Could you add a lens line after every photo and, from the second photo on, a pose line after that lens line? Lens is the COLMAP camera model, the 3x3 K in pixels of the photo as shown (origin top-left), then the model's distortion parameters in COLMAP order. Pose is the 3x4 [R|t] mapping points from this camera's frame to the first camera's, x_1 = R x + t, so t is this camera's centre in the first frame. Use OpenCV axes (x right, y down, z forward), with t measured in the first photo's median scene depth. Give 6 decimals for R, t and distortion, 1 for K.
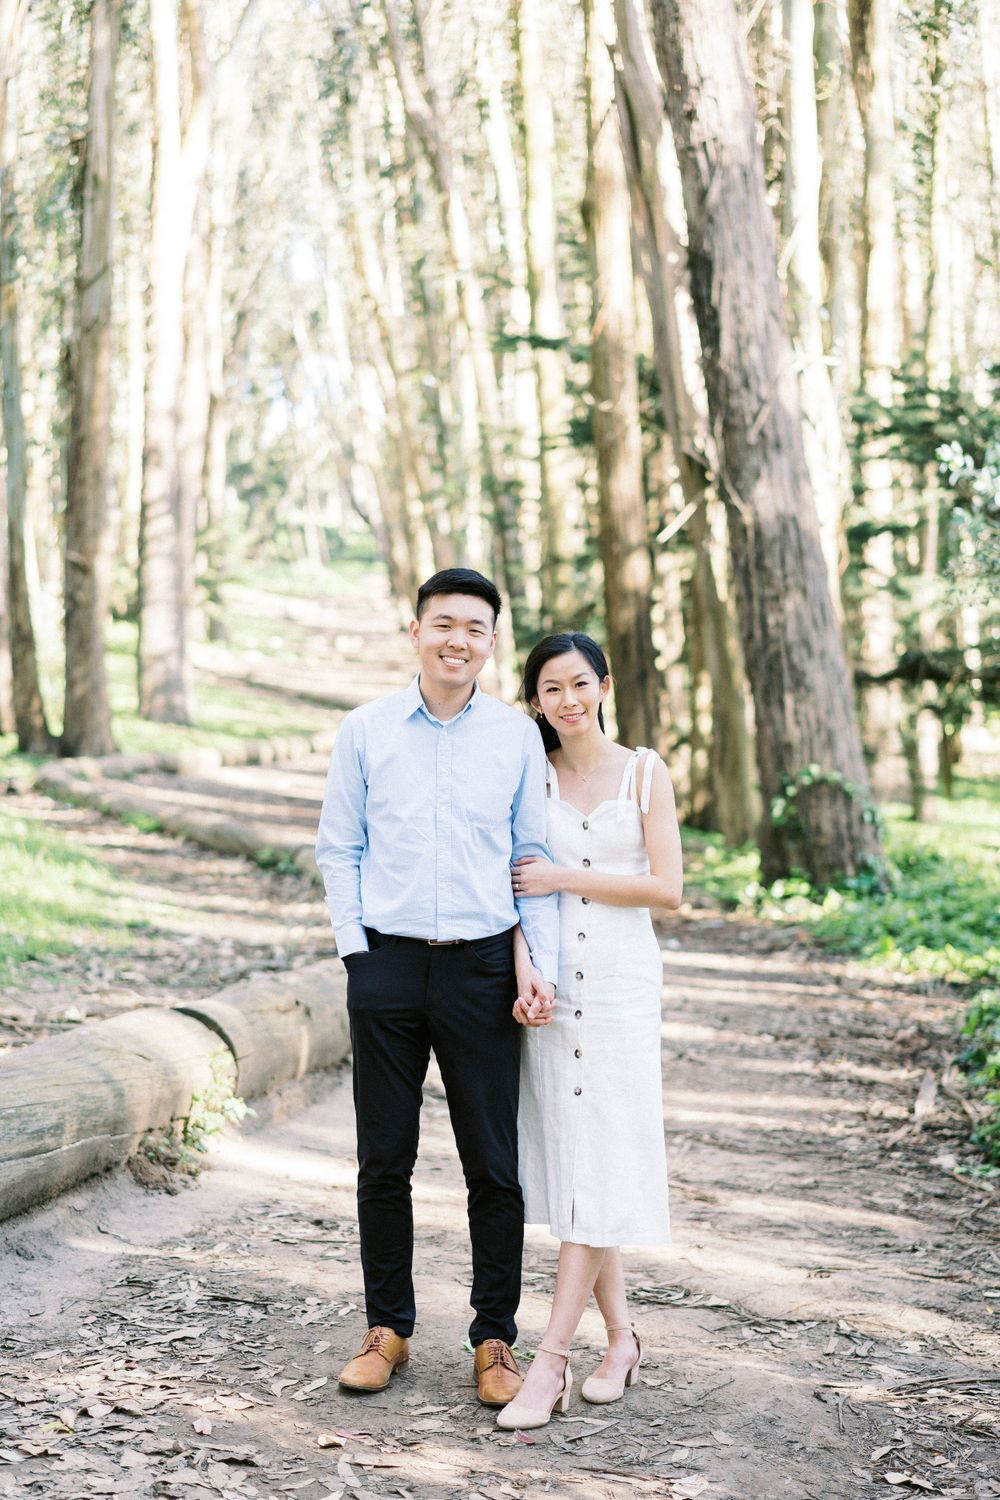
lens RADIAL K [[2448.6, 0, 499.4], [0, 2448.6, 784.0], [0, 0, 1]] dist [0.002116, -0.130104]
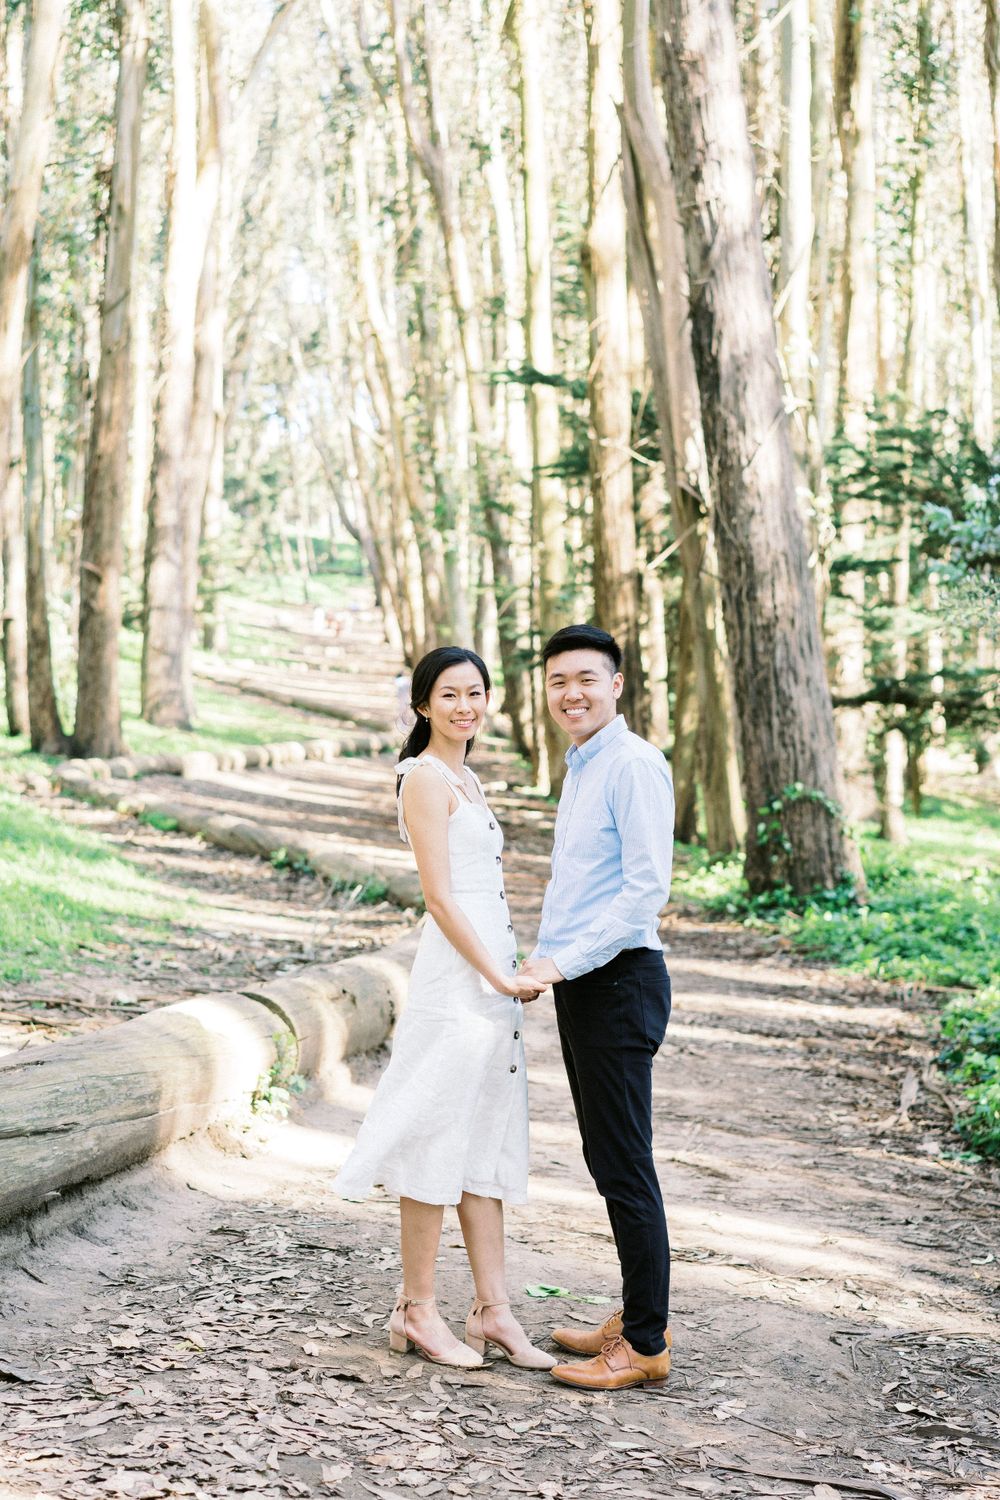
lens RADIAL K [[2360.0, 0, 495.3], [0, 2360.0, 753.6], [0, 0, 1]] dist [0.000185, -0.101222]
pose [[0.999670, 0.024447, 0.007918, -0.024830], [-0.024316, 0.999572, -0.016255, -0.002167], [-0.008312, 0.016058, 0.999837, -0.063240]]
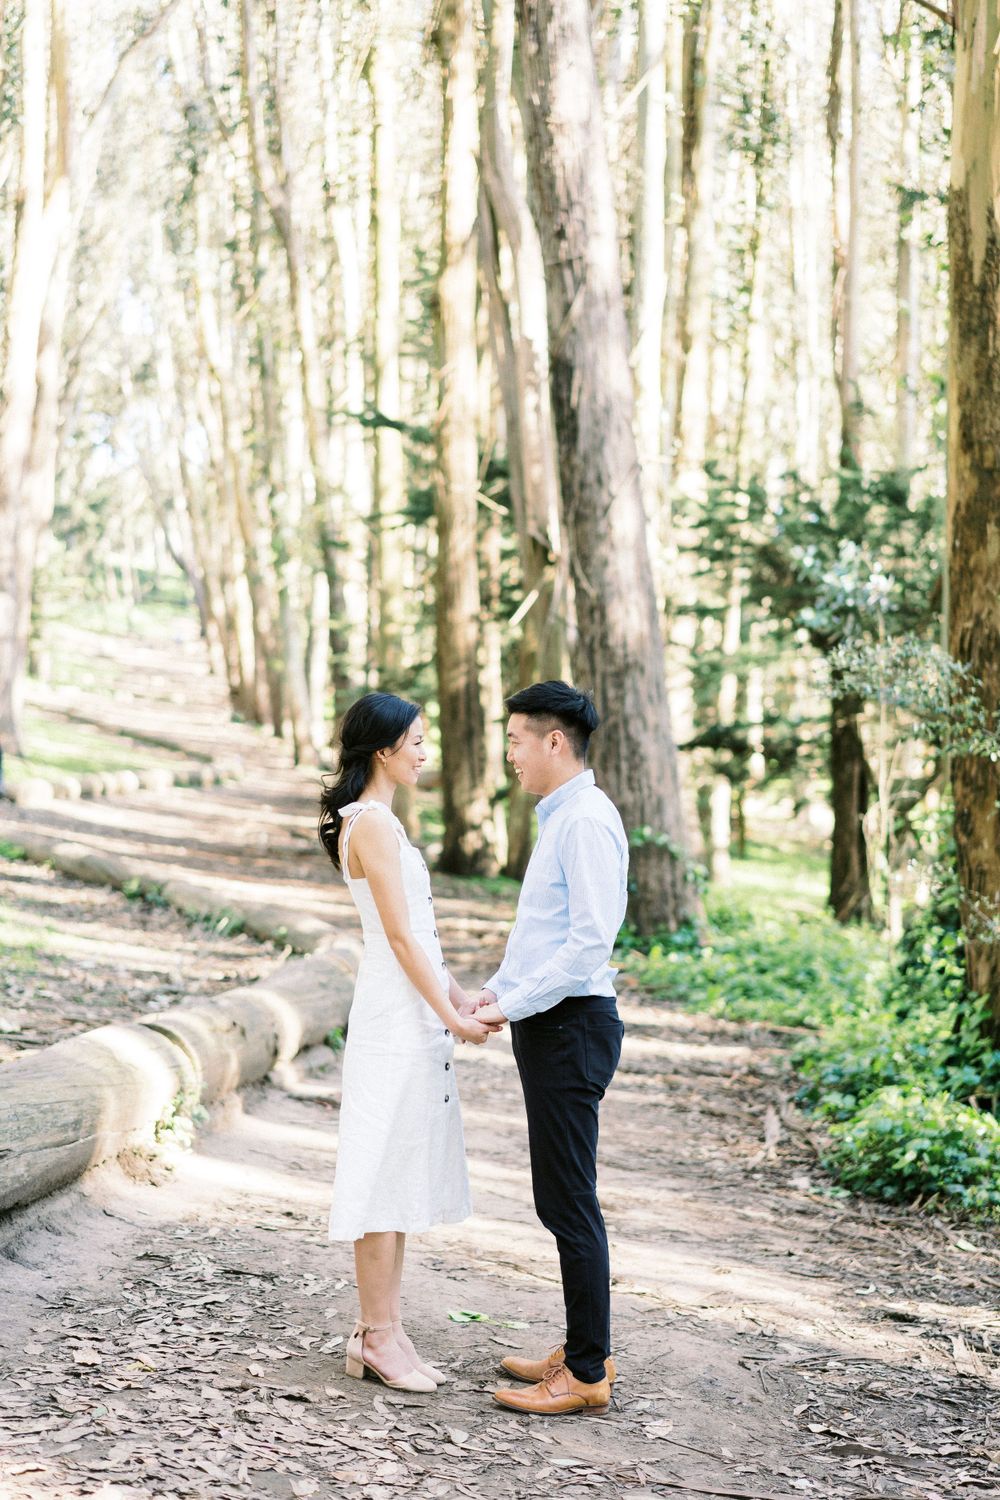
lens RADIAL K [[2334.9, 0, 500.0], [0, 2334.9, 750.0], [0, 0, 1]] dist [-0.005902, -0.072618]
pose [[0.994989, 0.049764, 0.086721, -0.058548], [-0.046826, 0.998269, -0.035591, -0.004087], [-0.088342, 0.031351, 0.995597, -0.084248]]
